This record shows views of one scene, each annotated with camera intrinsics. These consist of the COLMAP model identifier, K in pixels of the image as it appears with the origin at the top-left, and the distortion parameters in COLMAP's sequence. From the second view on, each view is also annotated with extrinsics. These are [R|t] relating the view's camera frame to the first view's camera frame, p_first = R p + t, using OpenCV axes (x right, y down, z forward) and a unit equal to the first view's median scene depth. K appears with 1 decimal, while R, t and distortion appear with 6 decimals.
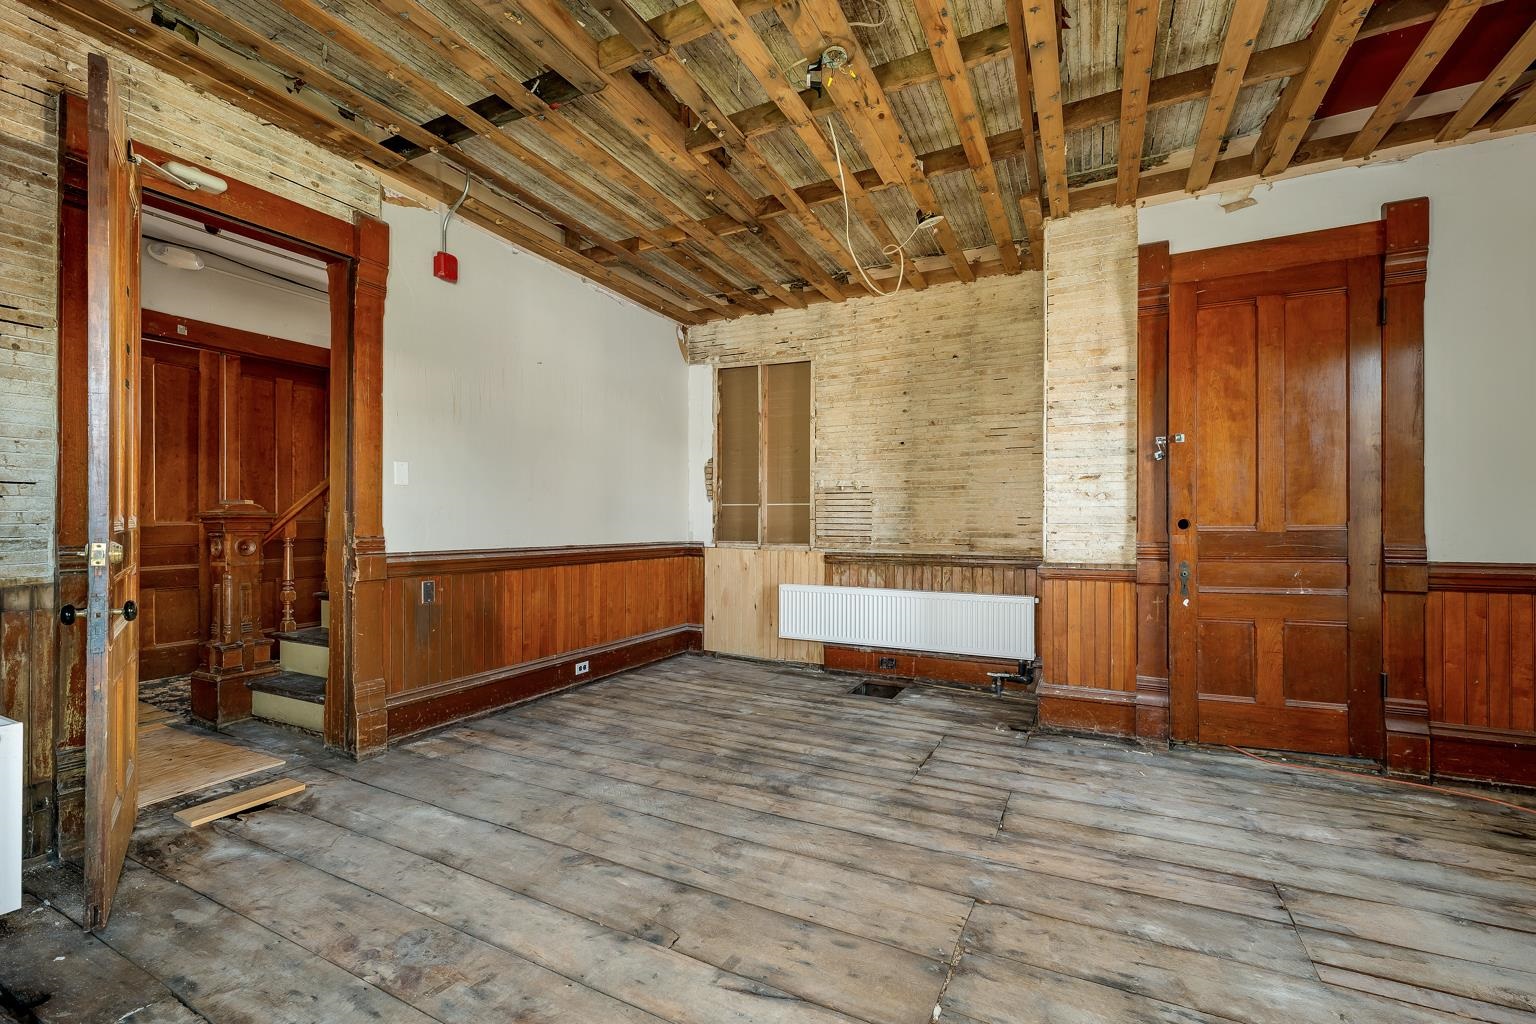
lens RADIAL K [[646.7, 0, 775.2], [0, 646.7, 523.6], [0, 0, 1]] dist [0.000106, 0.000026]
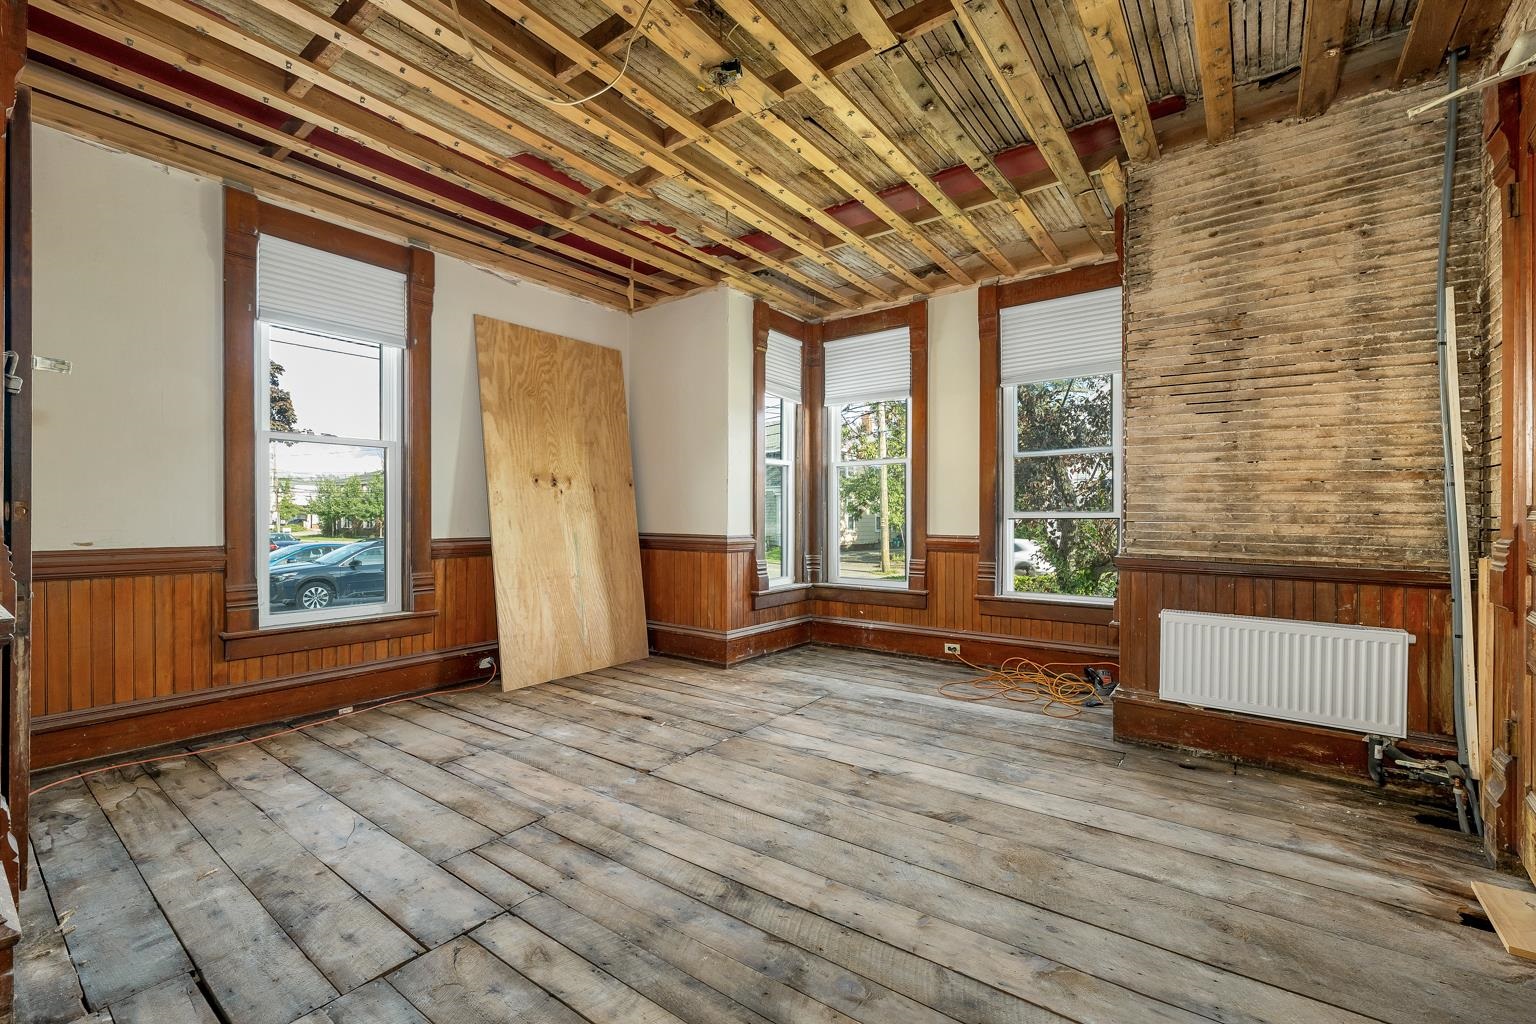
lens RADIAL K [[646.7, 0, 775.2], [0, 646.7, 523.6], [0, 0, 1]] dist [0.000106, 0.000026]
pose [[-0.985805, -0.005094, 0.167816, -0.172085], [-0.004027, 0.999969, 0.006700, 0.008989], [-0.167845, 0.005929, -0.985796, 1.938409]]
